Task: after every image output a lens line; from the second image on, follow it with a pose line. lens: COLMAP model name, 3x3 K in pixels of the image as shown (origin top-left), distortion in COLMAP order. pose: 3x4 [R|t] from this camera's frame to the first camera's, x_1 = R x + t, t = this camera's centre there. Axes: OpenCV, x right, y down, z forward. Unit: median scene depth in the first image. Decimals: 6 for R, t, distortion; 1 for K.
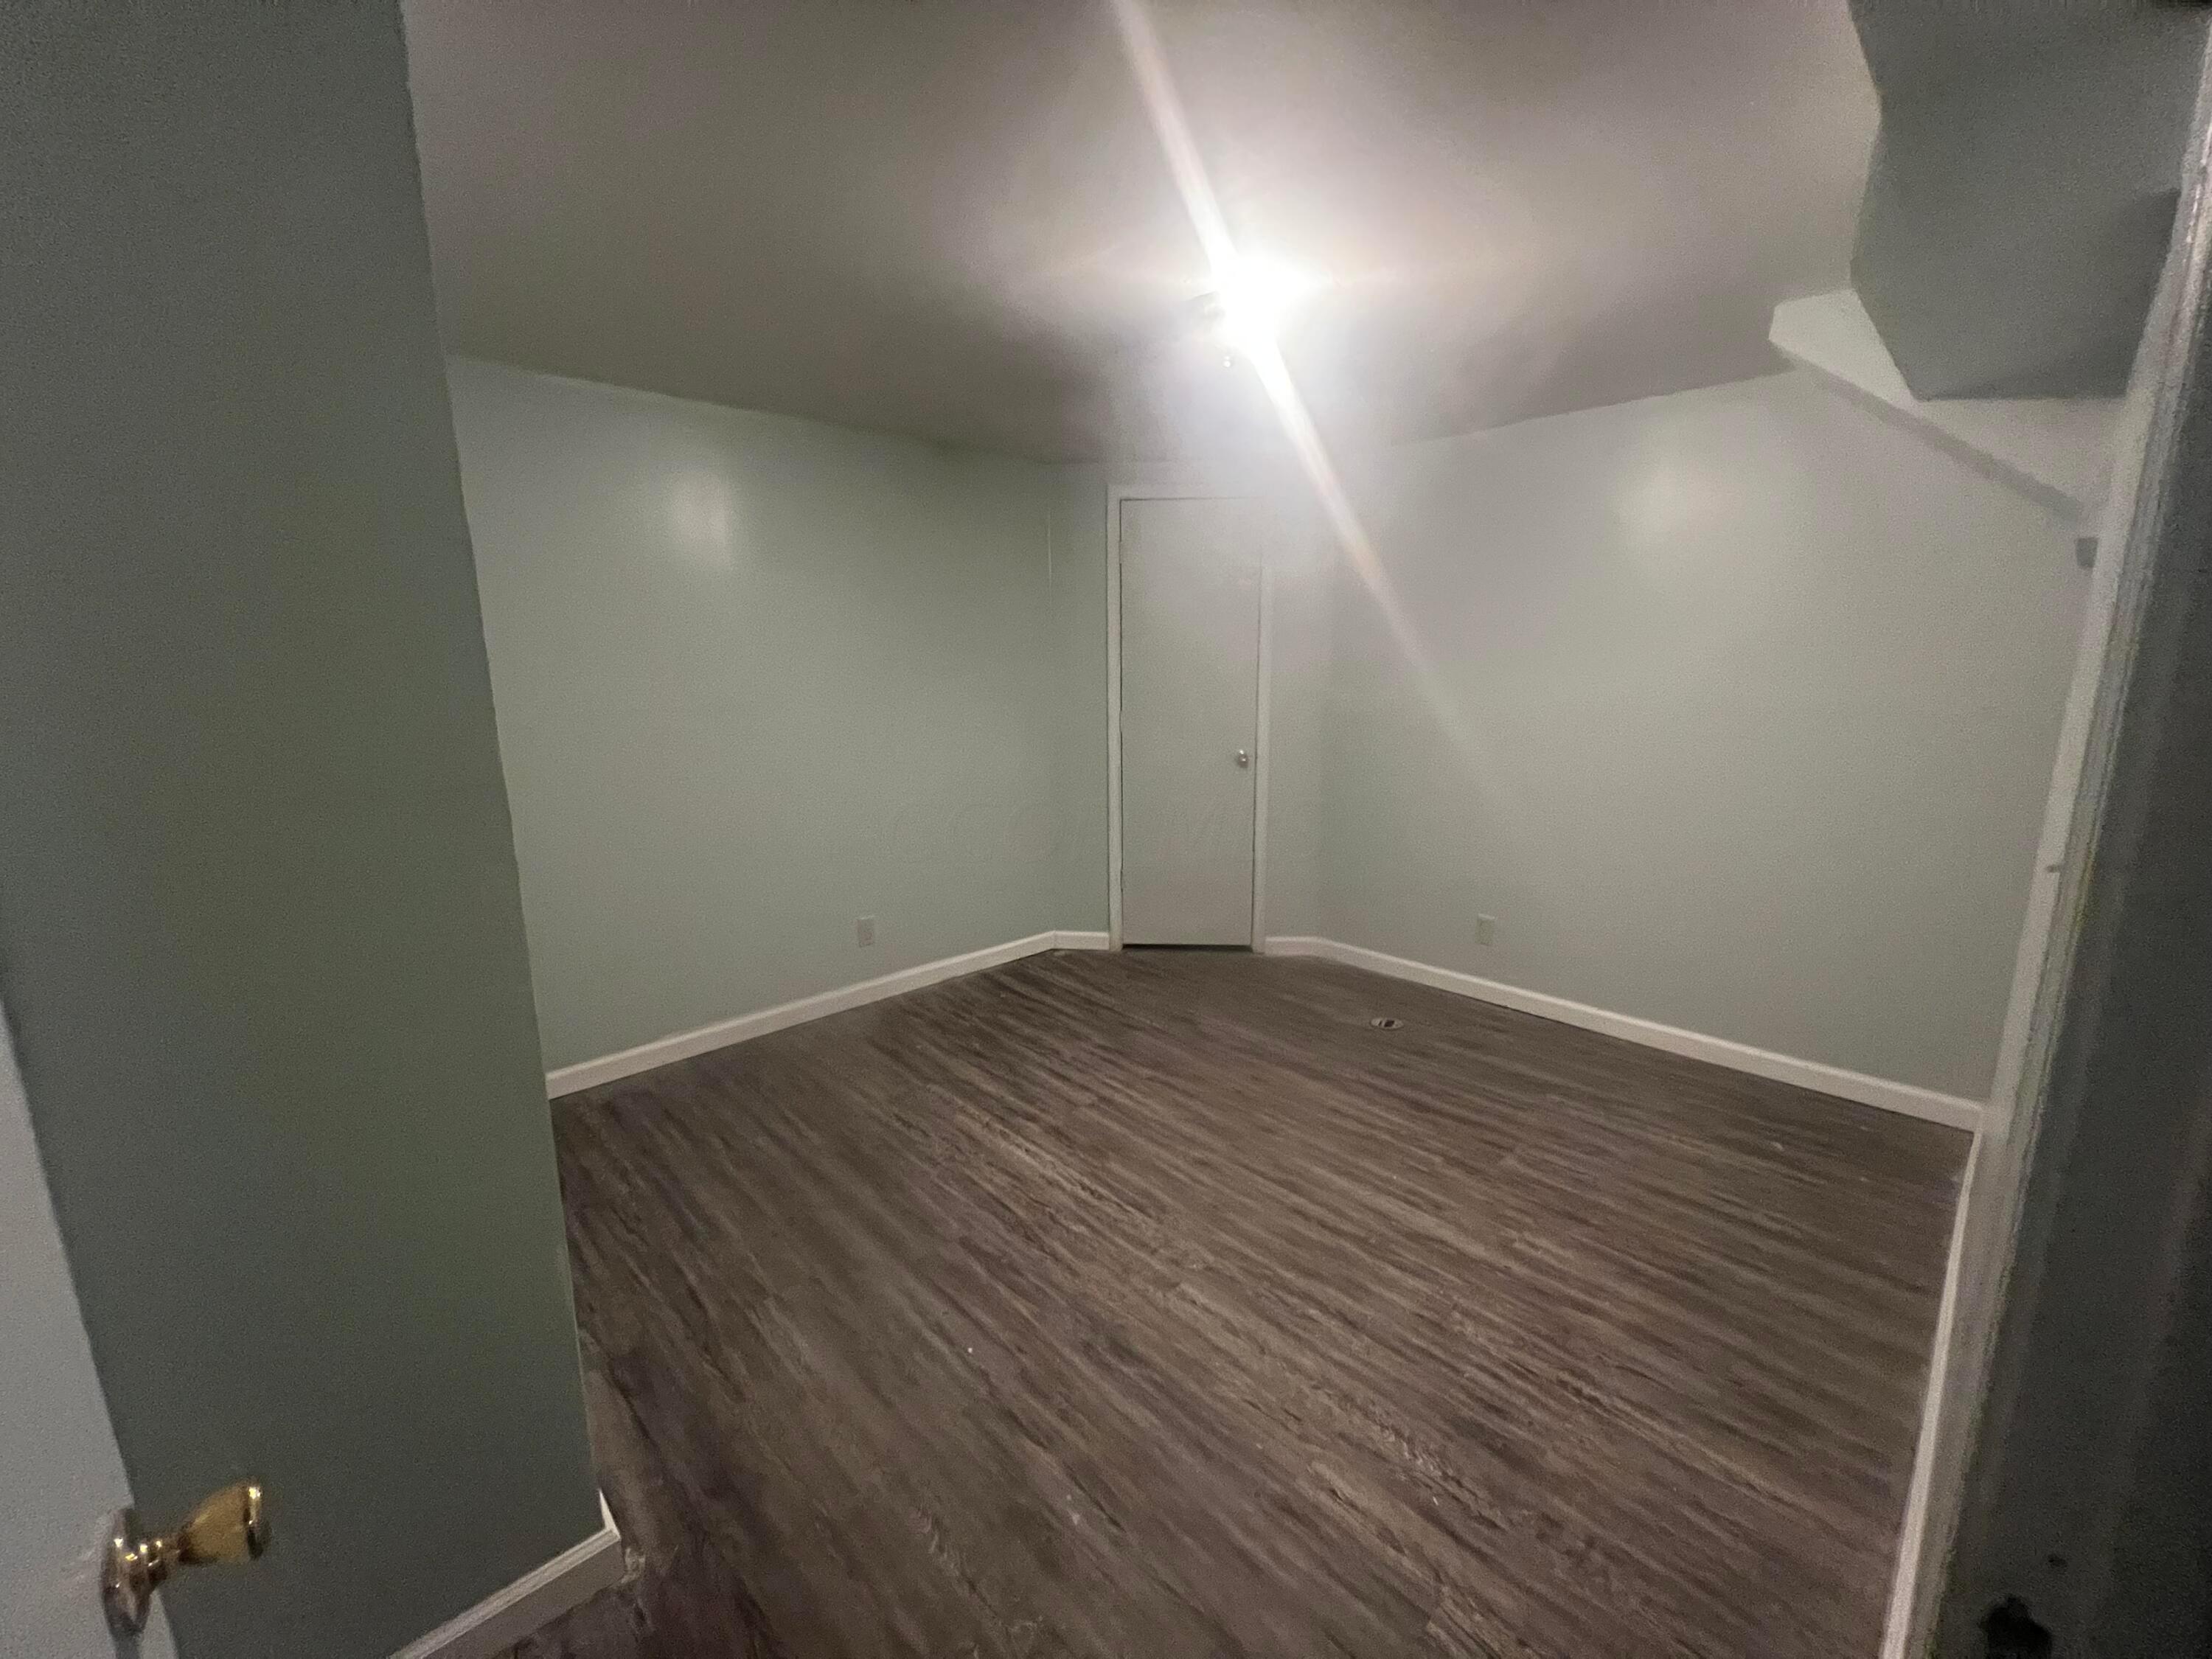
lens RADIAL K [[890.0, 0, 1102.3], [0, 890.0, 830.5], [0, 0, 1]] dist [-0.002768, 0.001027]
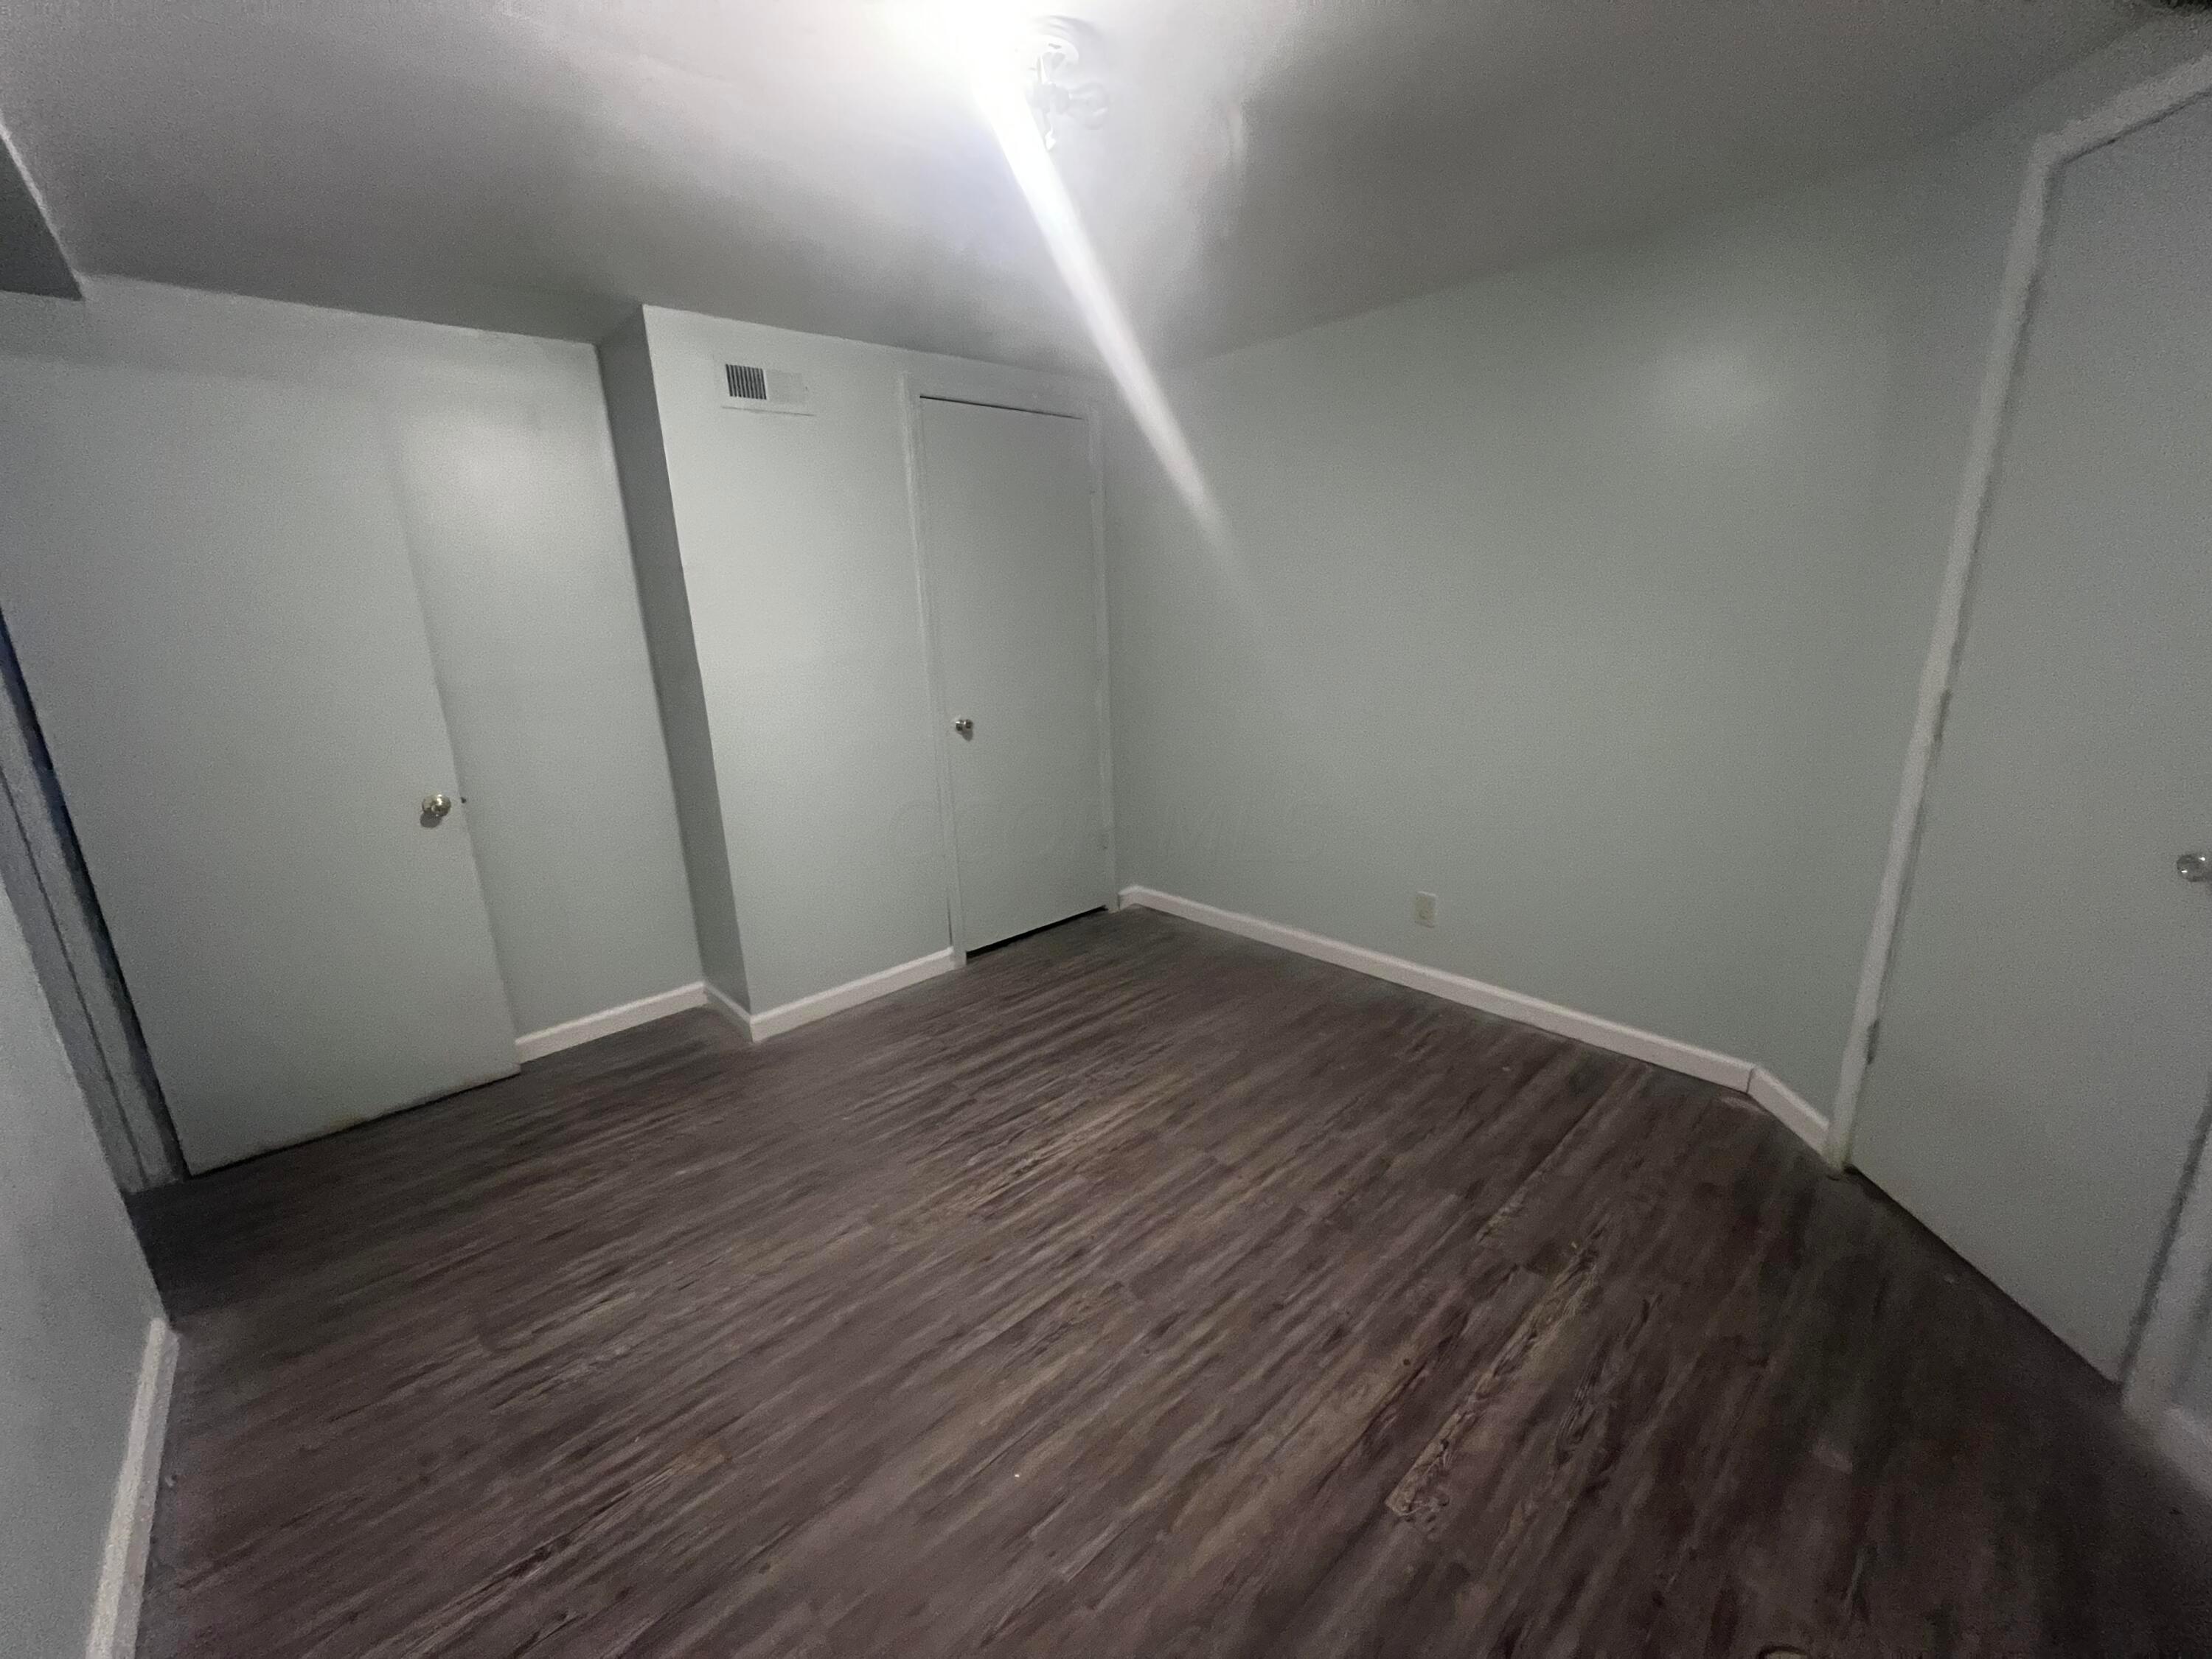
lens RADIAL K [[890.0, 0, 1098.8], [0, 890.0, 834.2], [0, 0, 1]] dist [-0.002768, 0.001027]
pose [[-0.019570, 0.267697, -0.963304, 0.866915], [-0.149784, 0.951830, 0.267551, -0.217181], [0.988525, 0.149524, 0.021470, 1.061200]]
